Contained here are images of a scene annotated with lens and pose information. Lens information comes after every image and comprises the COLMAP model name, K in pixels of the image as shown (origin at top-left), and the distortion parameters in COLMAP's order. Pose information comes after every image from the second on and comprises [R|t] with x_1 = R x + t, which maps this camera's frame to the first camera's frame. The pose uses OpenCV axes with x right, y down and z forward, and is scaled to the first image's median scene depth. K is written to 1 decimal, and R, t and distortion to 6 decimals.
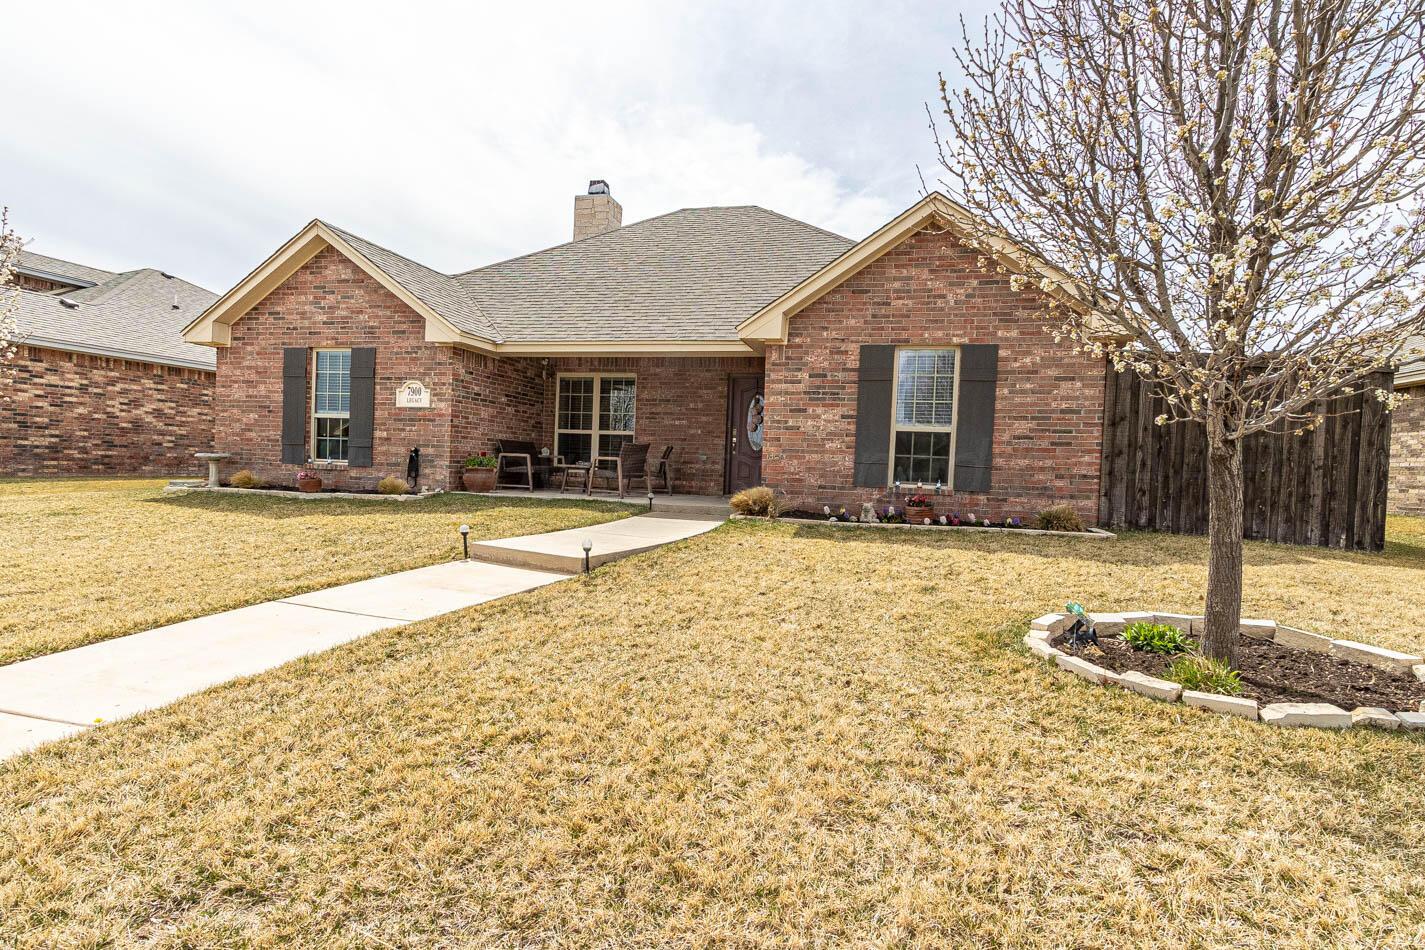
lens RADIAL K [[760.1, 0, 708.1], [0, 760.1, 477.2], [0, 0, 1]] dist [0.003847, 0.000564]
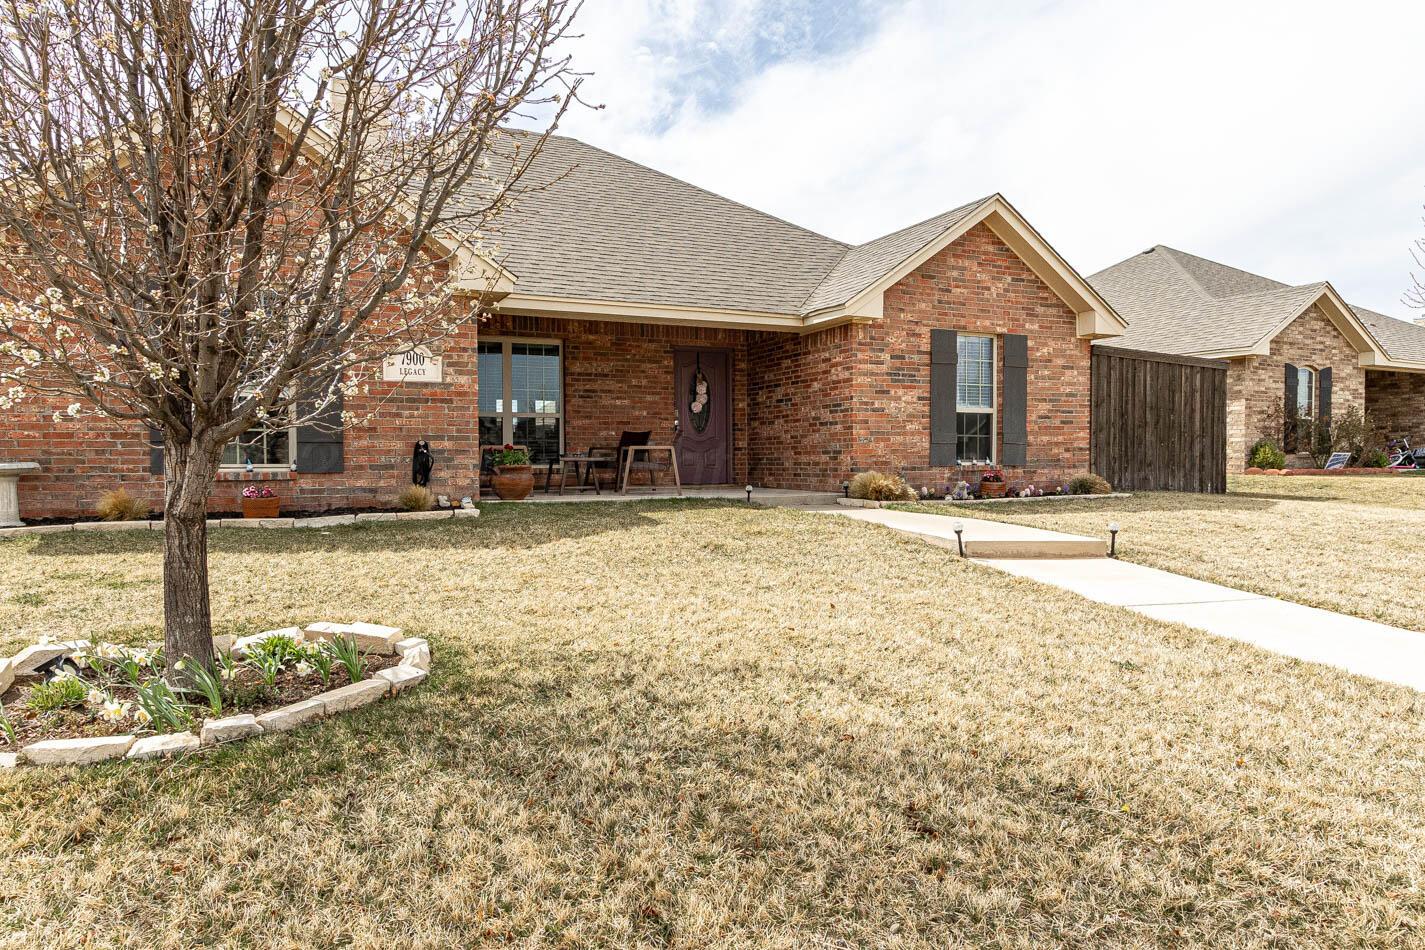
lens RADIAL K [[933.5, 0, 712.6], [0, 933.5, 470.8], [0, 0, 1]] dist [0.001352, -0.000749]
pose [[0.773377, -0.047919, 0.632132, -0.832477], [0.041059, 0.998832, 0.025484, -0.026126], [-0.632615, 0.006246, 0.774441, 0.208336]]
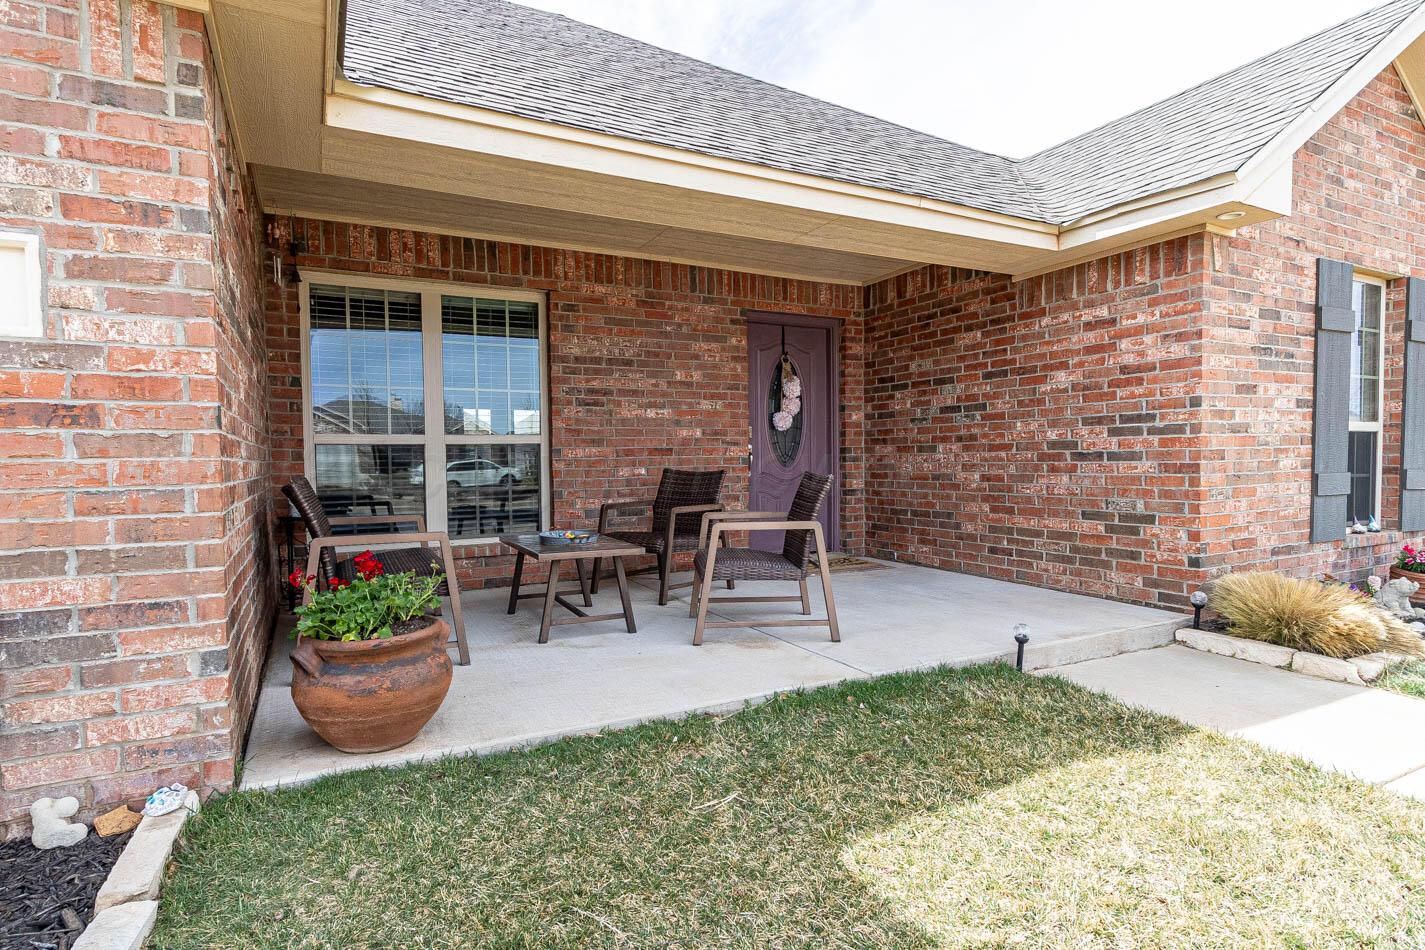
lens RADIAL K [[760.1, 0, 711.9], [0, 760.1, 485.1], [0, 0, 1]] dist [0.003847, 0.000564]
pose [[0.740755, -0.069931, 0.668126, -0.430319], [0.047310, 0.997528, 0.051957, -0.070503], [-0.670108, -0.006878, 0.742232, 0.890866]]
